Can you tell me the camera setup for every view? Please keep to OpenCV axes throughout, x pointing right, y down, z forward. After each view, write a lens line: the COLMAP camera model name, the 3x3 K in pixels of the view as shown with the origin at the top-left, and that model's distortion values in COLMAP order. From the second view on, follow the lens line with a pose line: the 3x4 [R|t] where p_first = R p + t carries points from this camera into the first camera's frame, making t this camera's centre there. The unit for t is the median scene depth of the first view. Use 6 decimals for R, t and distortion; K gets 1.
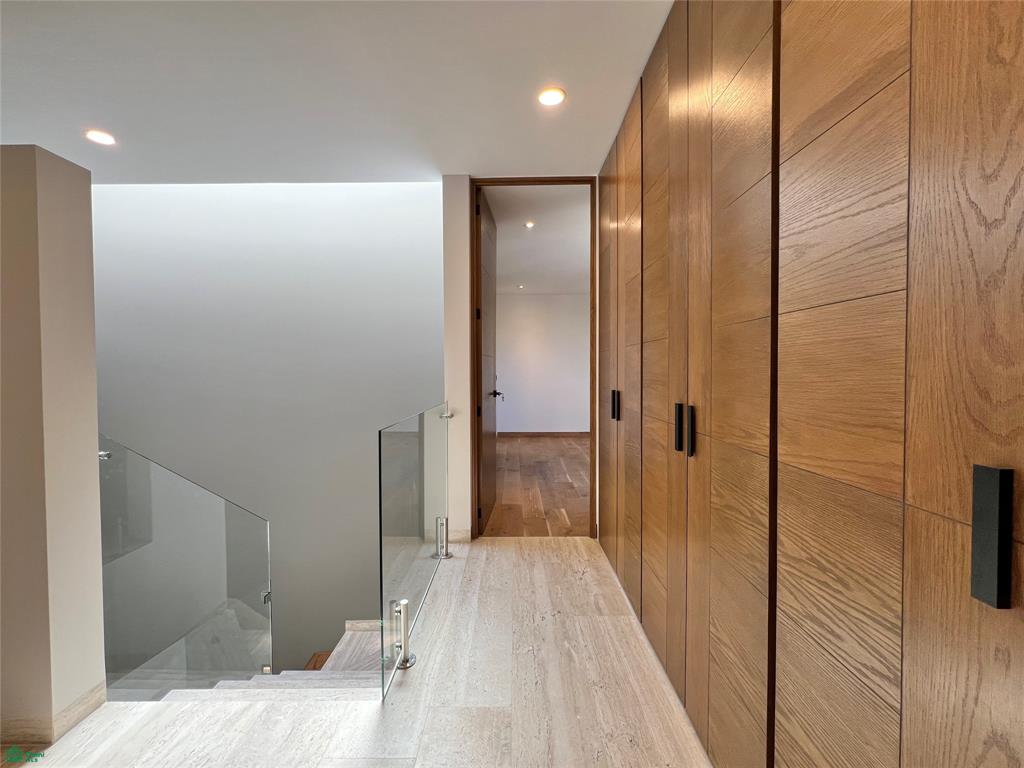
lens RADIAL K [[410.8, 0, 511.9], [0, 410.8, 380.6], [0, 0, 1]] dist [-0.001557, 0.000749]
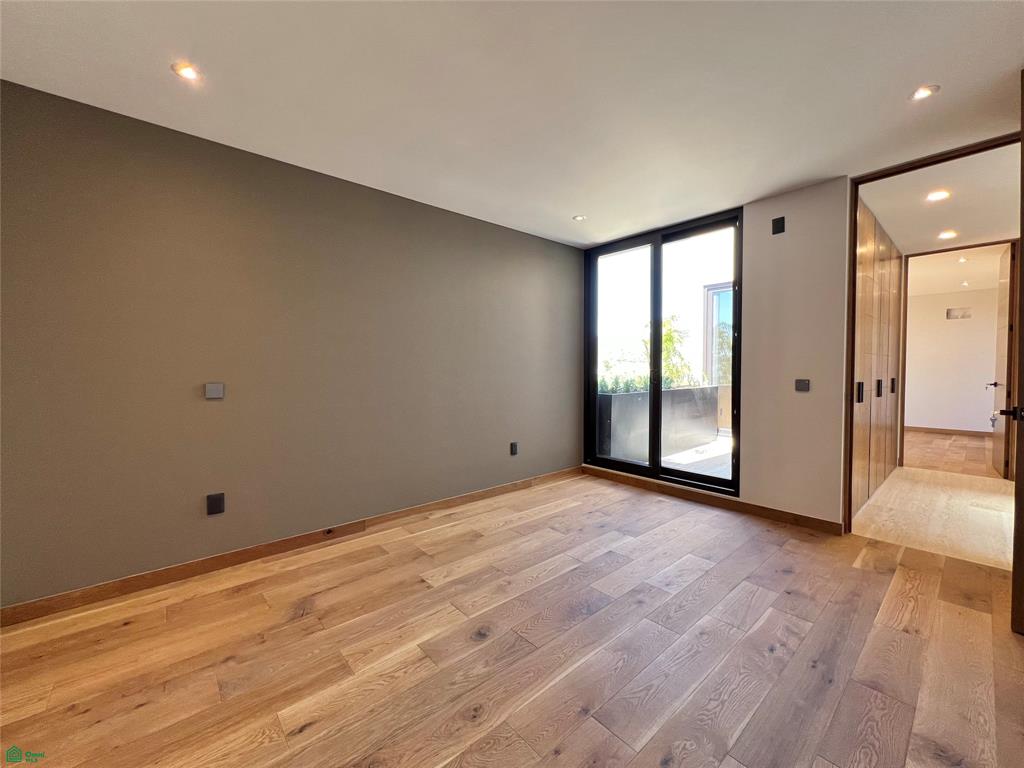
lens RADIAL K [[410.8, 0, 511.9], [0, 410.8, 380.6], [0, 0, 1]] dist [-0.001557, 0.000749]
pose [[-0.663102, -0.013615, 0.748405, -0.007171], [0.023140, 0.998984, 0.038676, -0.047691], [-0.748171, 0.042965, -0.662113, 2.050583]]
